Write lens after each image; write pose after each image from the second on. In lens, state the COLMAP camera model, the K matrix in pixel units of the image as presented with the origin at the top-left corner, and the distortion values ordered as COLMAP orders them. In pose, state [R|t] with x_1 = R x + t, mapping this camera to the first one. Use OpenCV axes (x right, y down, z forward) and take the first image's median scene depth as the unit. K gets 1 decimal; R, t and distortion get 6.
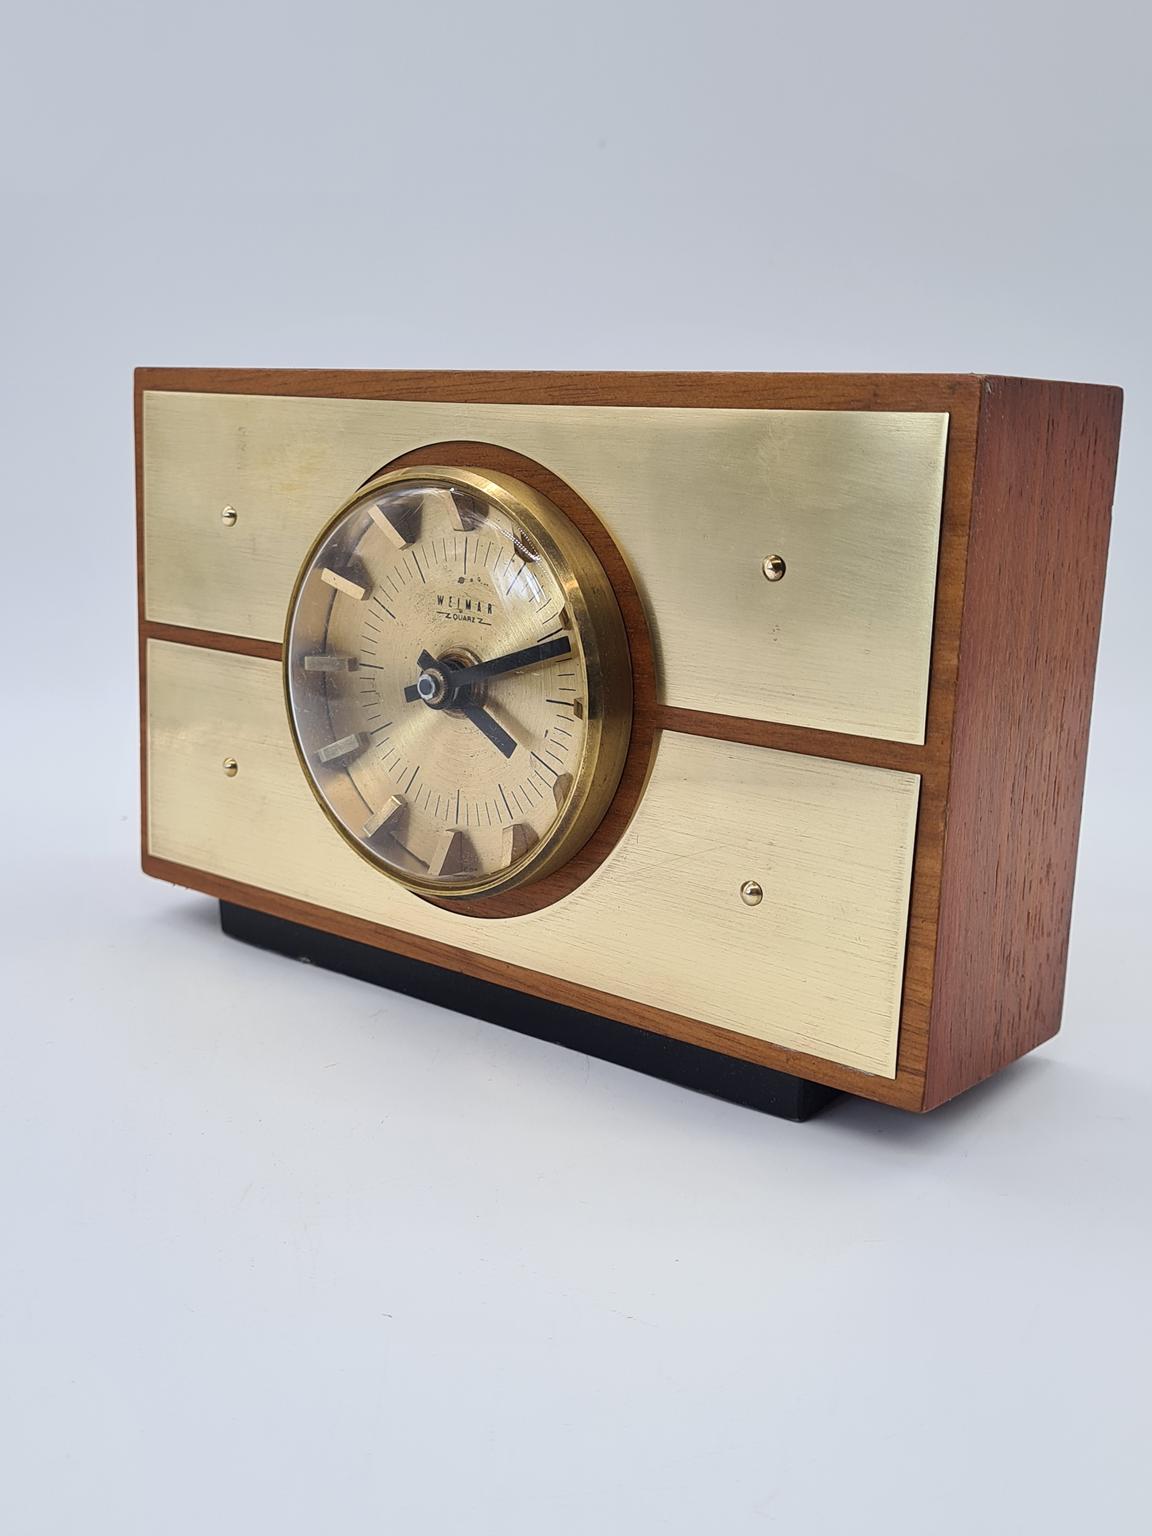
lens RADIAL K [[1629.9, 0, 571.6], [0, 1629.9, 774.1], [0, 0, 1]] dist [0.072669, 0.000000]
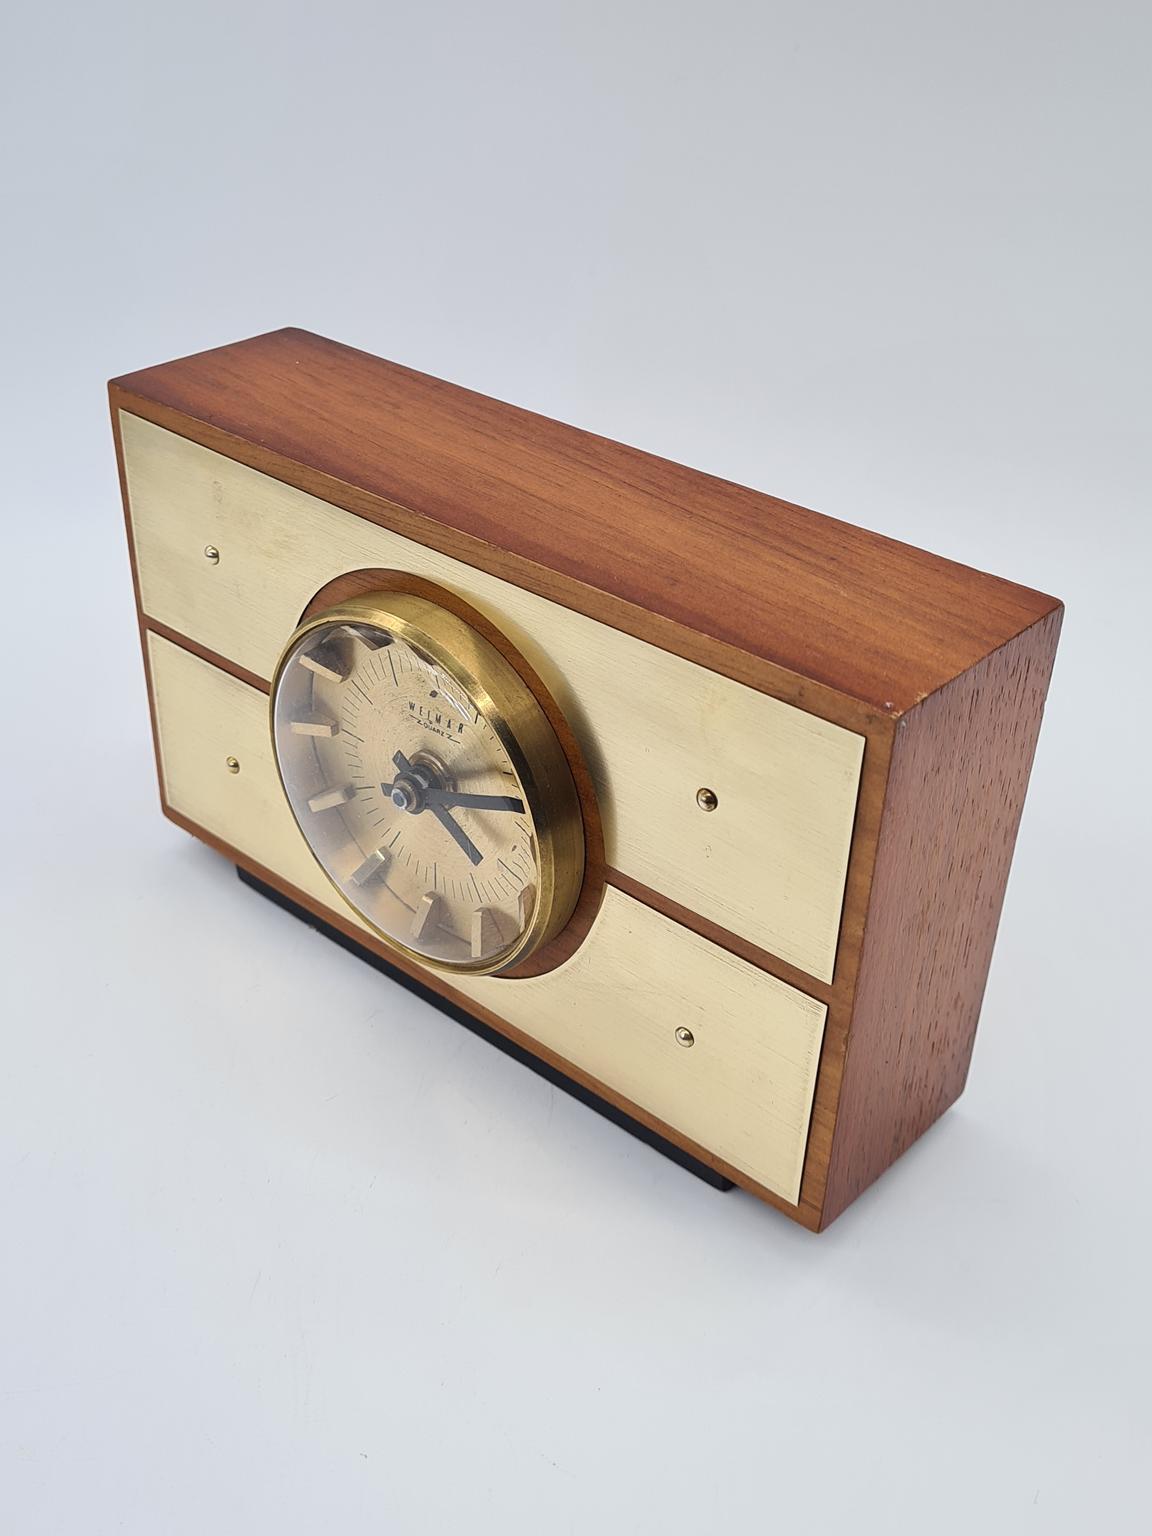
lens RADIAL K [[1629.9, 0, 578.4], [0, 1629.9, 761.6], [0, 0, 1]] dist [0.072669, 0.000000]
pose [[0.999160, 0.017055, -0.037255, 0.068364], [-0.002581, 0.933643, 0.358195, -0.461989], [0.040891, -0.357798, 0.932903, 0.008811]]
